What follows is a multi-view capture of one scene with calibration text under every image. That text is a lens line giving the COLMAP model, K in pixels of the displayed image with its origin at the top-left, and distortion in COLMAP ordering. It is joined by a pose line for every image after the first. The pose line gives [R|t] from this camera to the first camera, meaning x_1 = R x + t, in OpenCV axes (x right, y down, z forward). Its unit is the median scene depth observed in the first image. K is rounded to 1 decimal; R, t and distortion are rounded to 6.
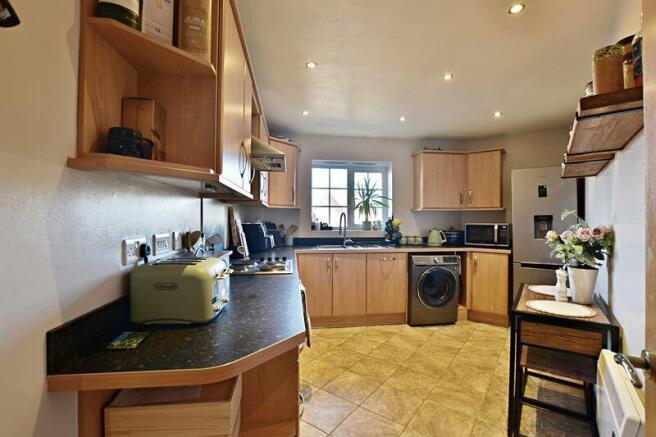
lens RADIAL K [[291.6, 0, 336.1], [0, 291.6, 217.0], [0, 0, 1]] dist [-0.000838, -0.000082]
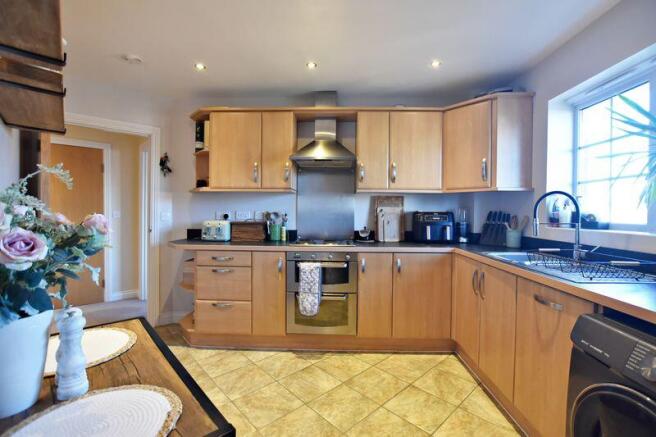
lens RADIAL K [[291.6, 0, 336.1], [0, 291.6, 217.0], [0, 0, 1]] dist [-0.000838, -0.000082]
pose [[-0.162676, 0.010188, -0.986627, 0.754240], [-0.005908, 0.999919, 0.011299, 0.032976], [0.986662, 0.007667, -0.162603, 0.972341]]
